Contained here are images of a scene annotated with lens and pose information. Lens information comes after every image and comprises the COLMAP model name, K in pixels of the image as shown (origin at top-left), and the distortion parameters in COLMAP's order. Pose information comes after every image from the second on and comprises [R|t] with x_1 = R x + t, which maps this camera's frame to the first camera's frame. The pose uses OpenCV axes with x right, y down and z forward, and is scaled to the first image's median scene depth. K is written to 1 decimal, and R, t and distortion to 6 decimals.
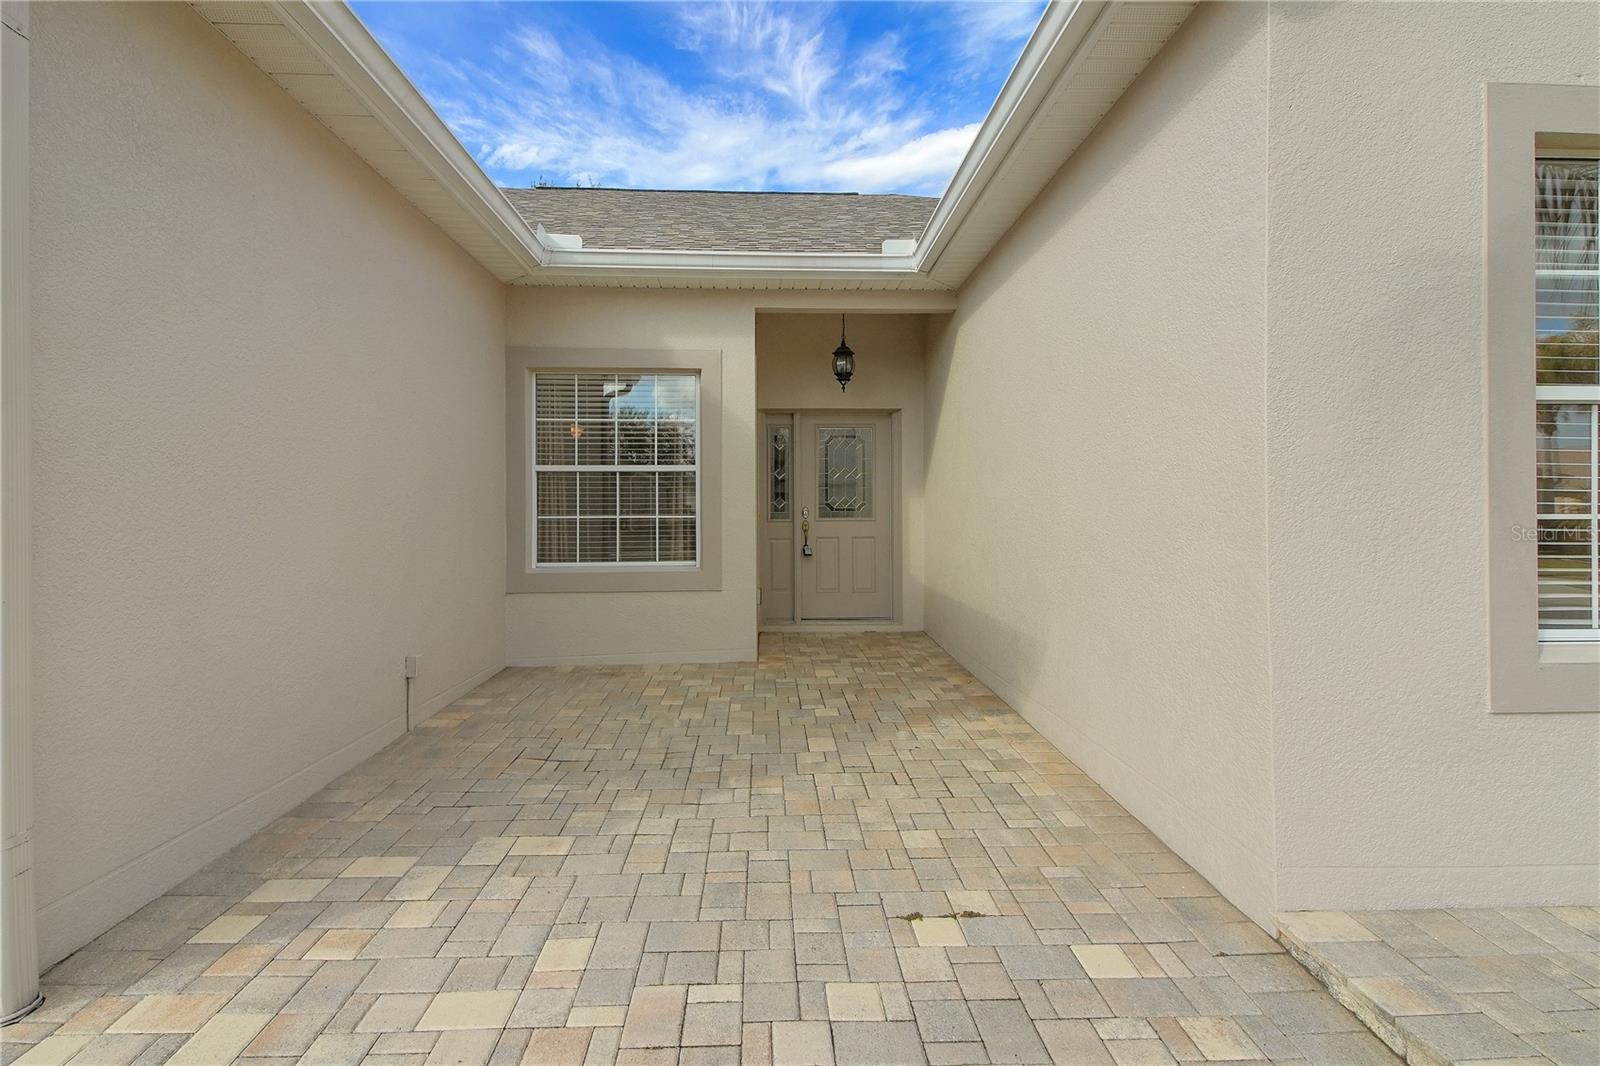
lens RADIAL K [[740.1, 0, 797.9], [0, 740.1, 503.7], [0, 0, 1]] dist [0.055563, -0.026104]
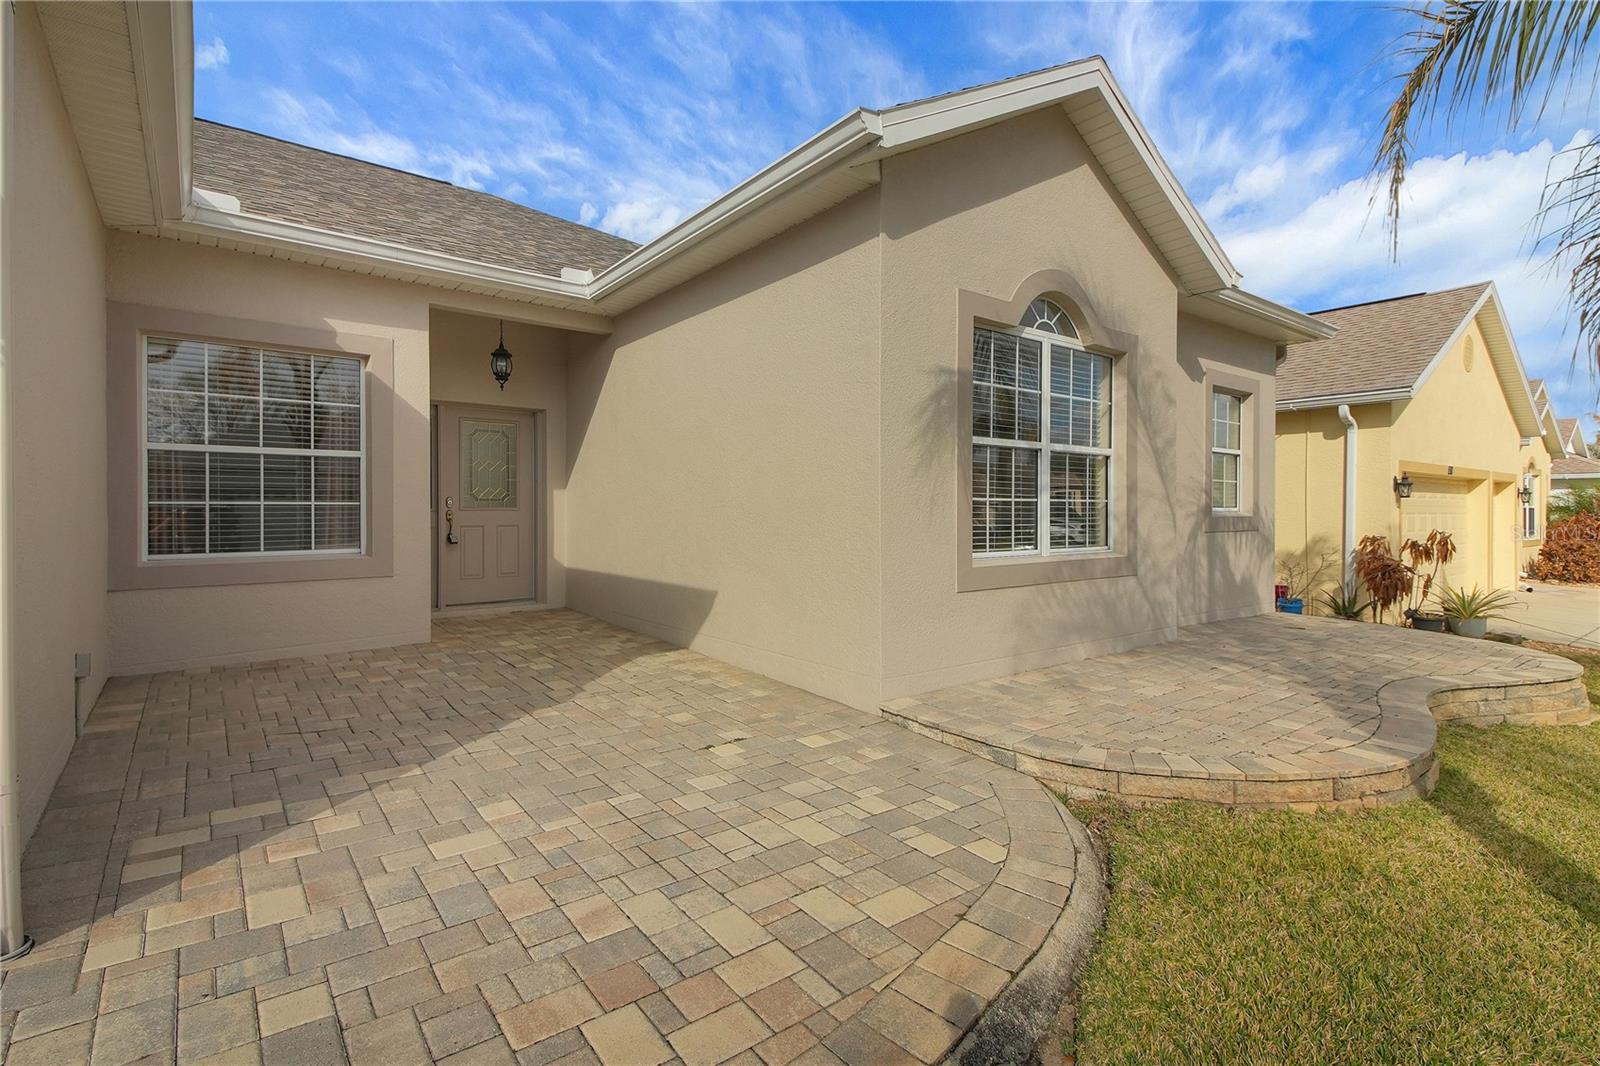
lens RADIAL K [[740.1, 0, 797.9], [0, 740.1, 503.7], [0, 0, 1]] dist [0.055563, -0.026104]
pose [[0.810166, 0.007700, 0.586151, -0.287592], [-0.006883, 0.999970, -0.003622, 0.019877], [-0.586161, -0.001100, 0.810194, -0.176242]]
